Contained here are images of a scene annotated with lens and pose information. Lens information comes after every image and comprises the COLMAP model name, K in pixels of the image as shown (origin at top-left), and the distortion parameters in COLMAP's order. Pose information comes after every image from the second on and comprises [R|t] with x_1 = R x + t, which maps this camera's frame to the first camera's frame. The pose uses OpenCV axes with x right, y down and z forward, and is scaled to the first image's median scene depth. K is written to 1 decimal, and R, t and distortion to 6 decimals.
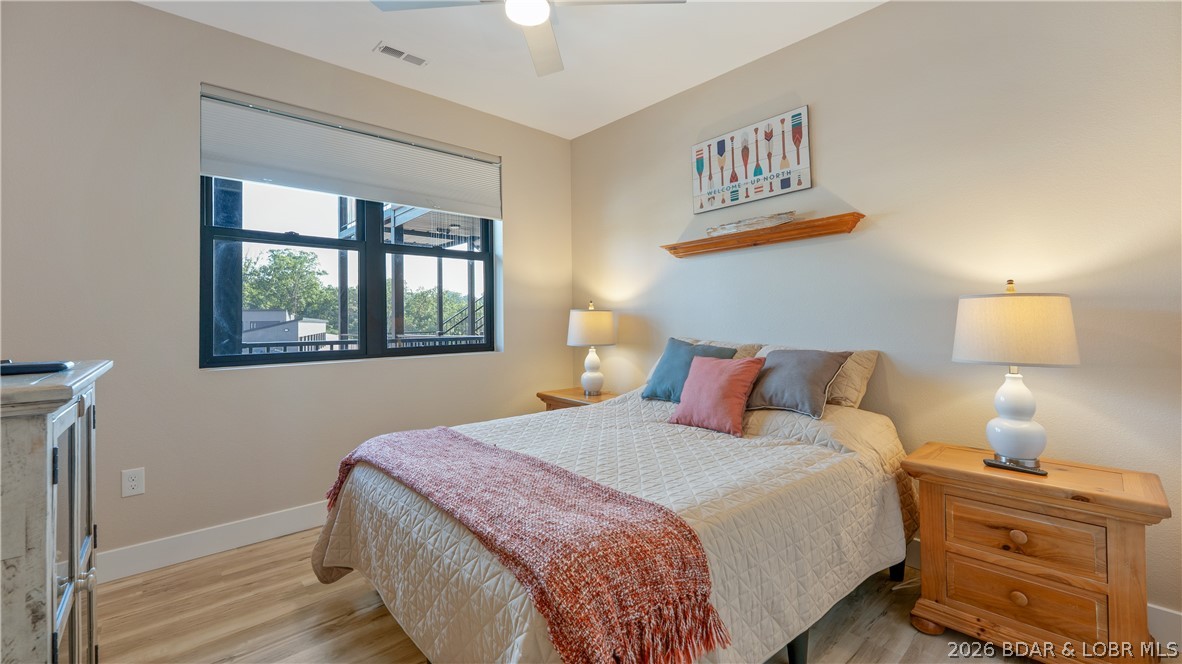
lens RADIAL K [[478.6, 0, 594.0], [0, 478.6, 320.4], [0, 0, 1]] dist [0.003733, -0.002554]
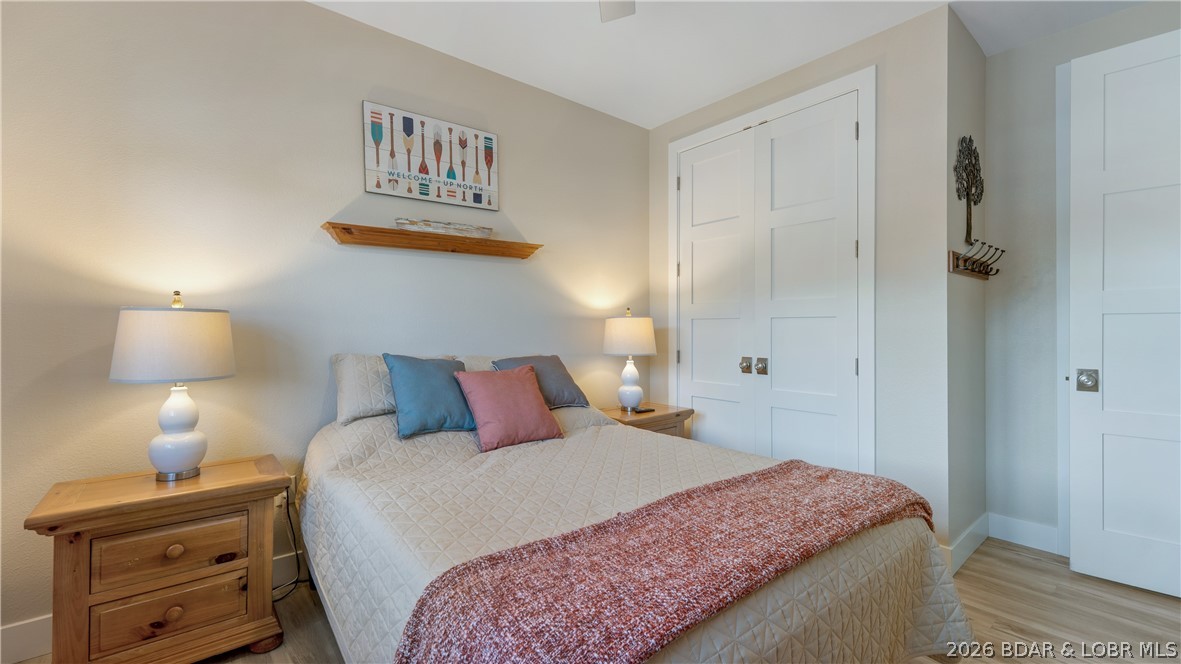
lens RADIAL K [[478.2, 0, 601.9], [0, 478.2, 333.8], [0, 0, 1]] dist [0.003733, -0.002554]
pose [[0.050978, -0.003425, 0.998694, -0.581418], [0.001478, 0.999993, 0.003354, 0.002915], [-0.998699, 0.001305, 0.050983, 0.639416]]
